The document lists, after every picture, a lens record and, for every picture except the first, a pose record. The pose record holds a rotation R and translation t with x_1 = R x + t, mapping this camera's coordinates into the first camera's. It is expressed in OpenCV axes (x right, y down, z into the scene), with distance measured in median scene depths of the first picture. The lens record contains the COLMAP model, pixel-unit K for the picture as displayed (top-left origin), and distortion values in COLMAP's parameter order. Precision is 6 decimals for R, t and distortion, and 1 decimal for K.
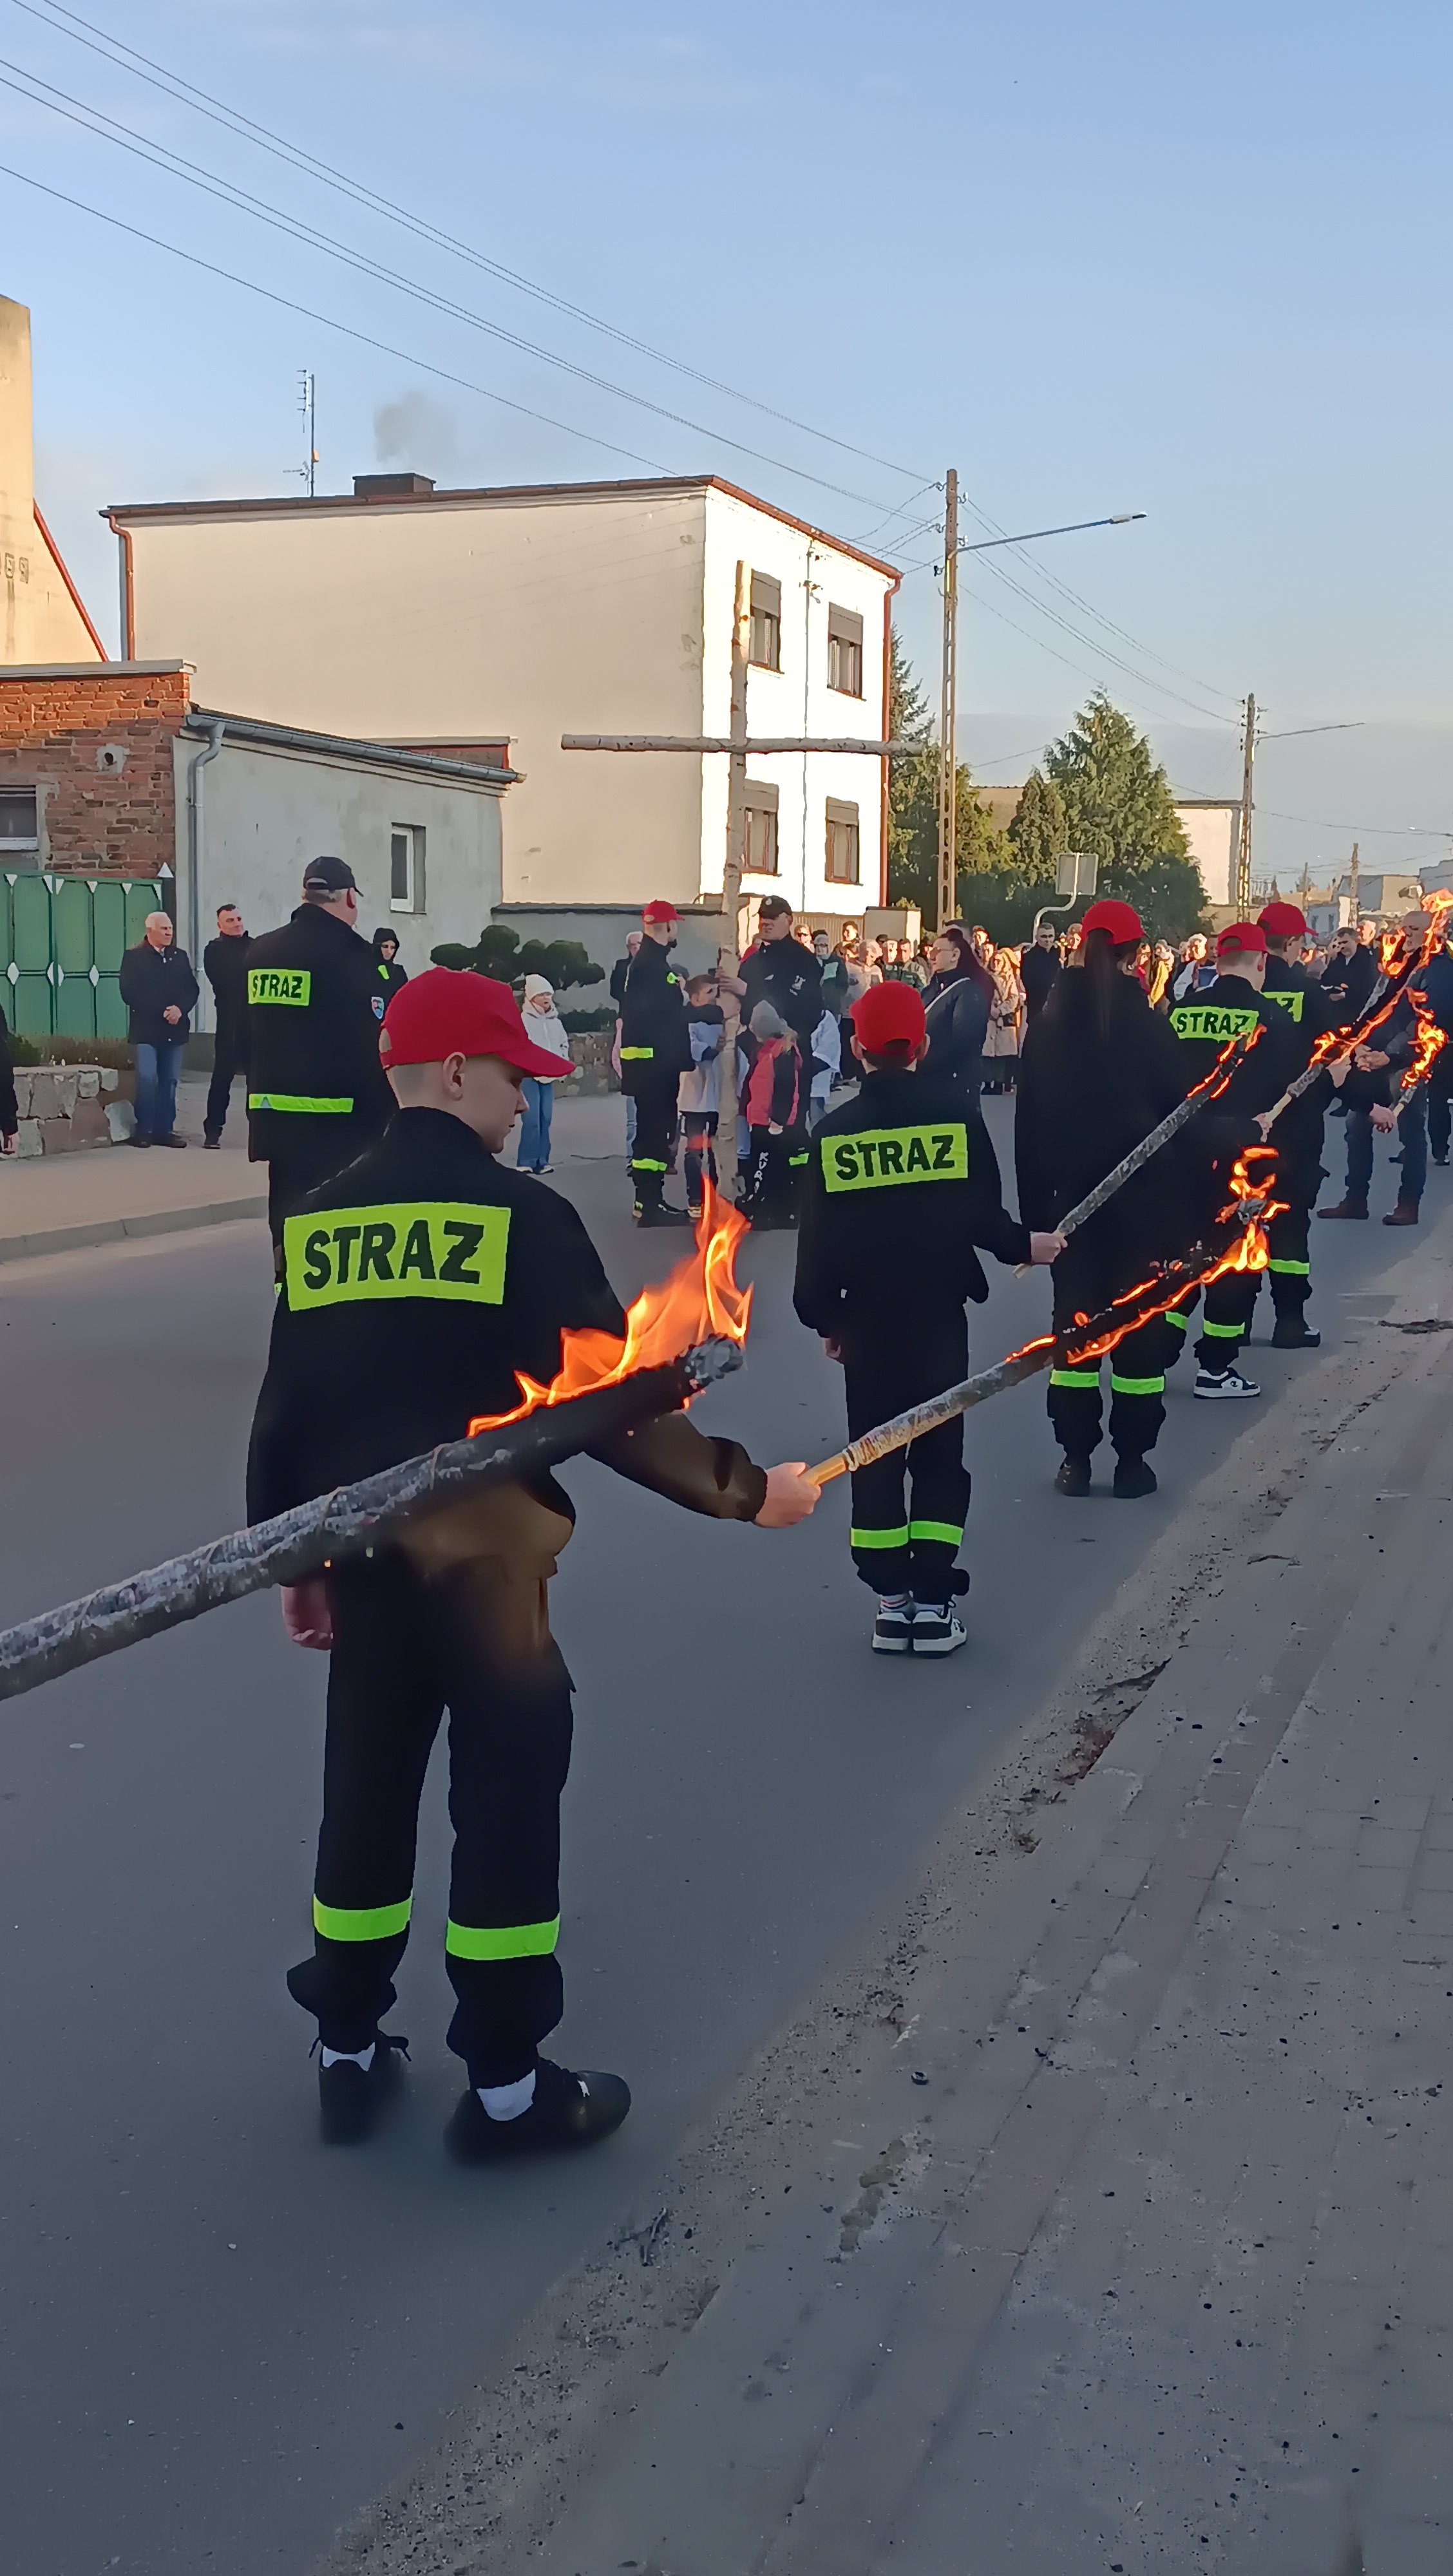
lens RADIAL K [[2729.2, 0, 726.5], [0, 2729.2, 1288.0], [0, 0, 1]] dist [0.017853, -0.038819]
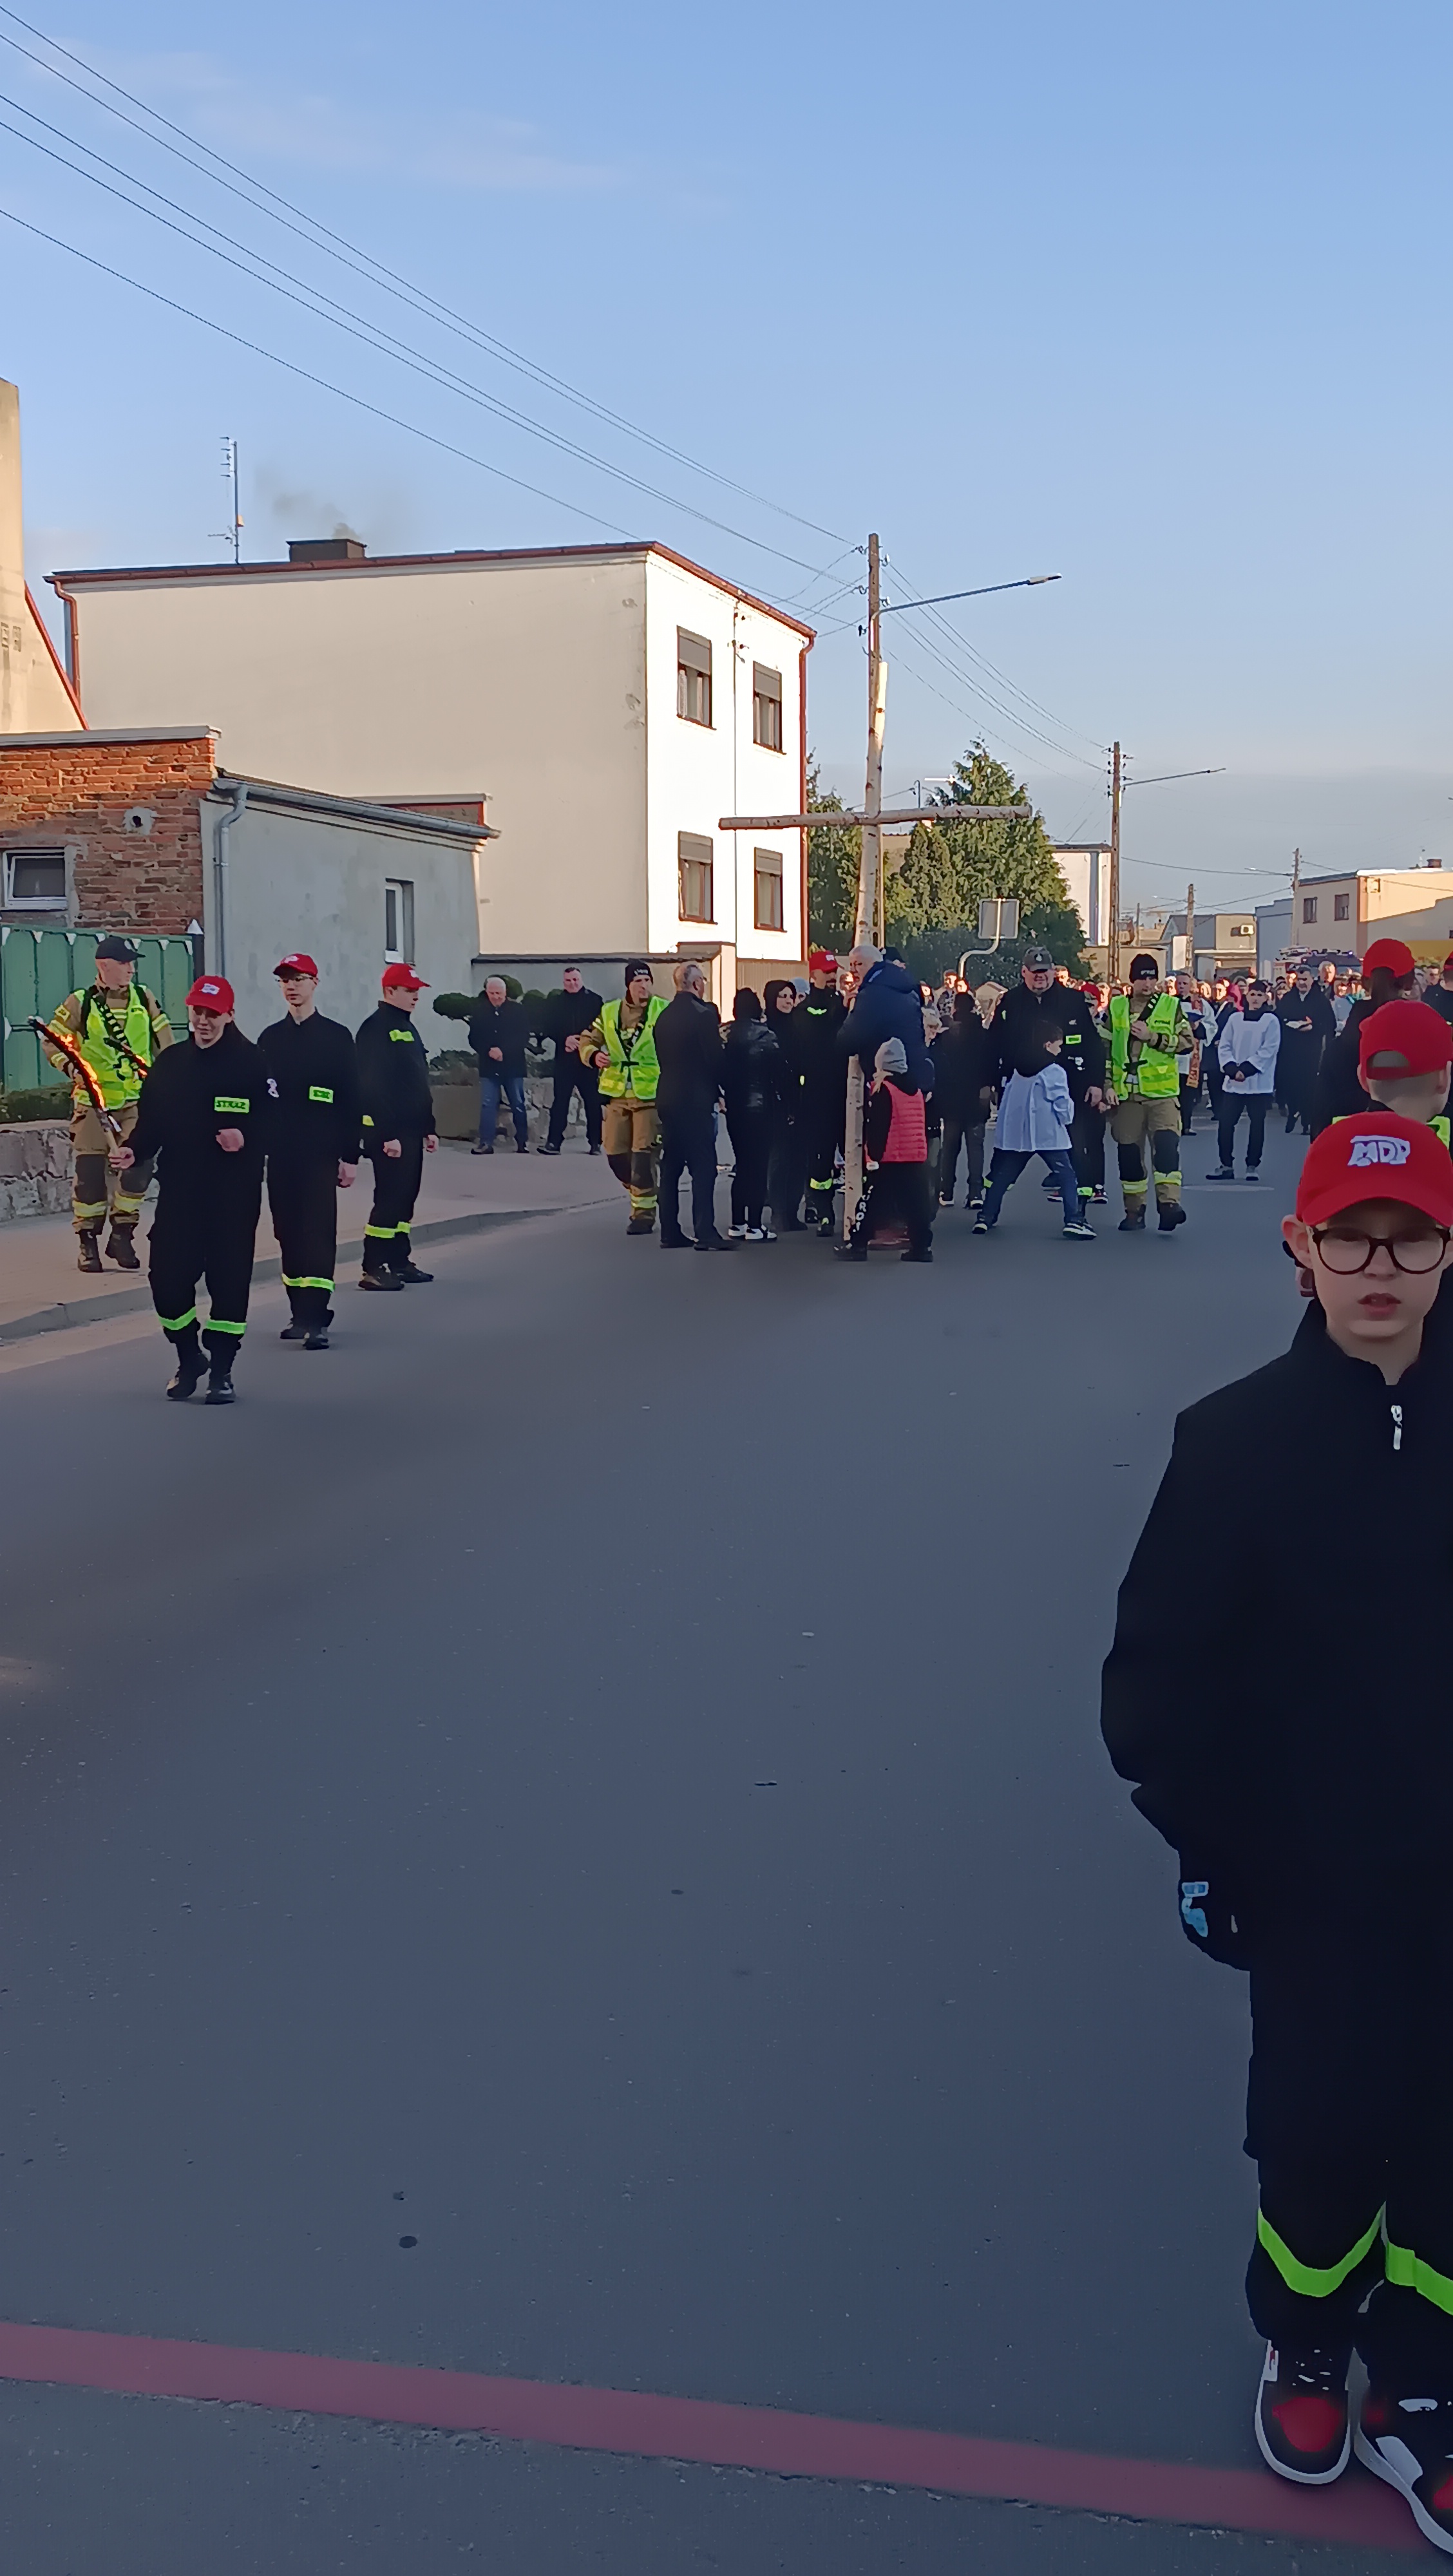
lens RADIAL K [[2729.2, 0, 726.5], [0, 2729.2, 1288.0], [0, 0, 1]] dist [0.017853, -0.038819]
pose [[0.997819, -0.021035, 0.062565, -0.116147], [0.022071, 0.999630, -0.015910, 0.010000], [-0.062207, 0.017256, 0.997914, -0.085646]]
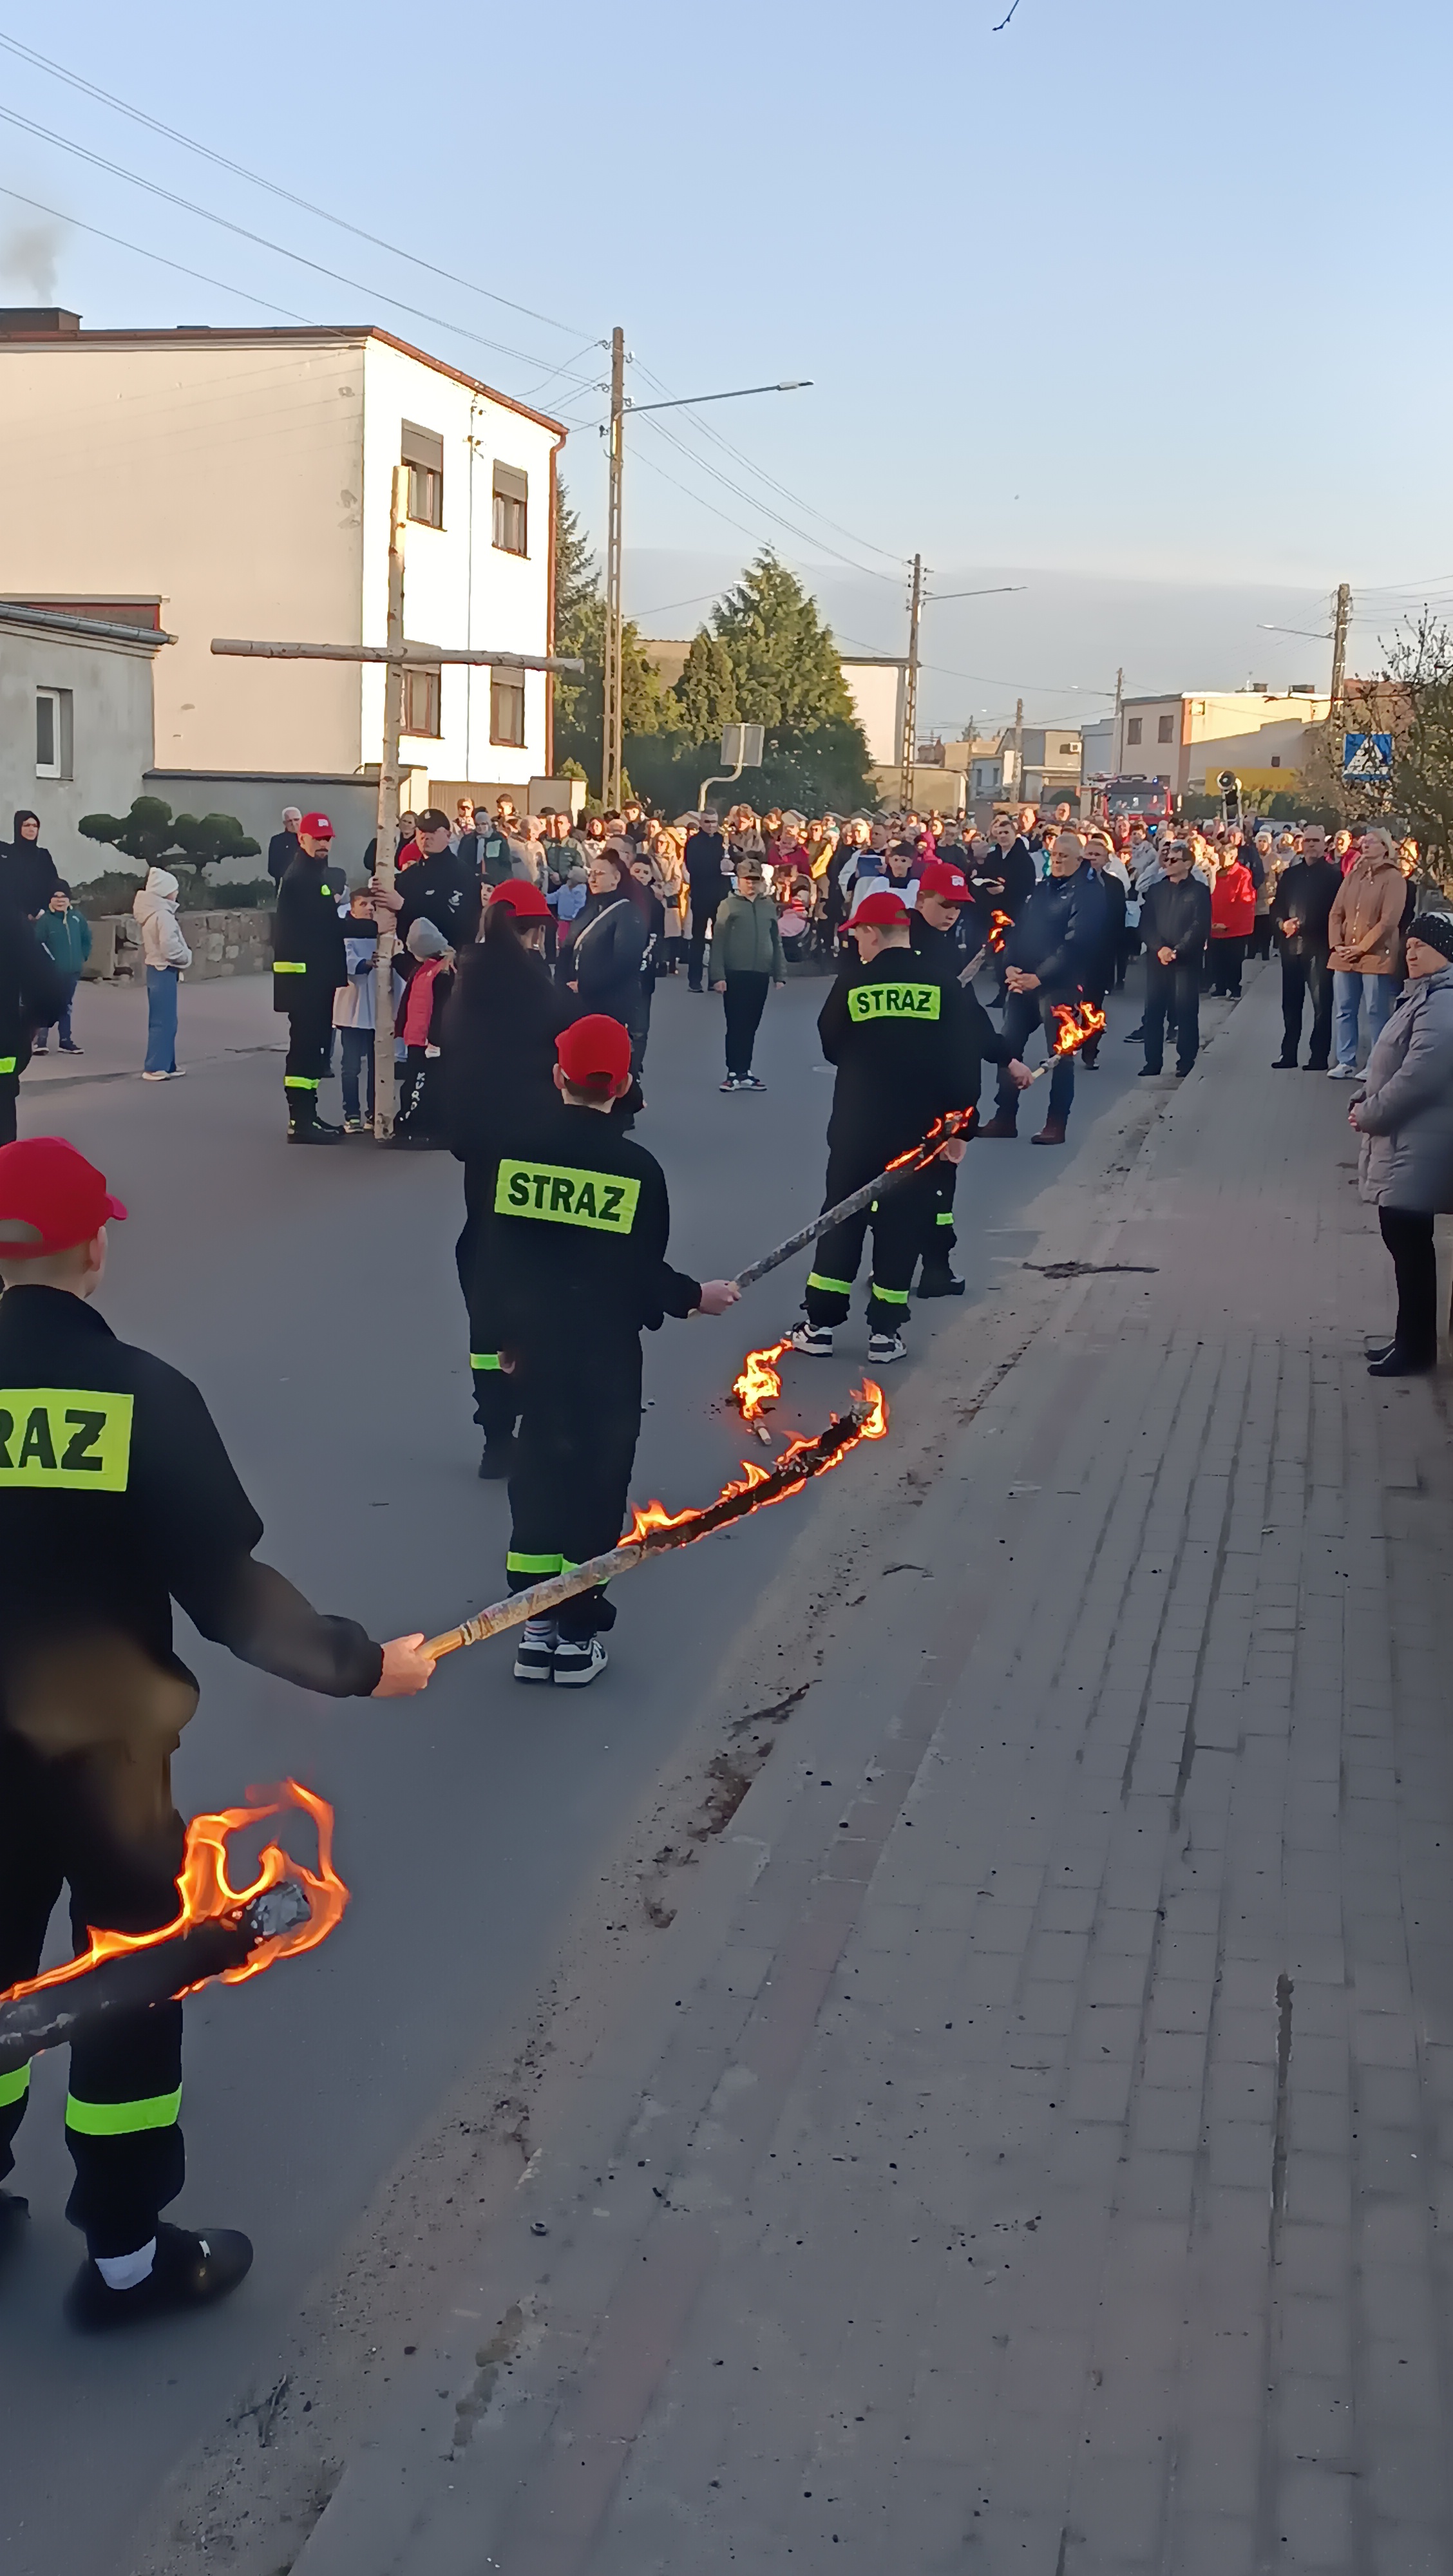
lens RADIAL K [[2734.8, 0, 725.8], [0, 2734.8, 1279.3], [0, 0, 1]] dist [0.017667, -0.034450]
pose [[0.992682, -0.001263, 0.120751, 0.003791], [-0.005247, 0.998550, 0.053577, -0.026805], [-0.120643, -0.053819, 0.991236, -0.000260]]
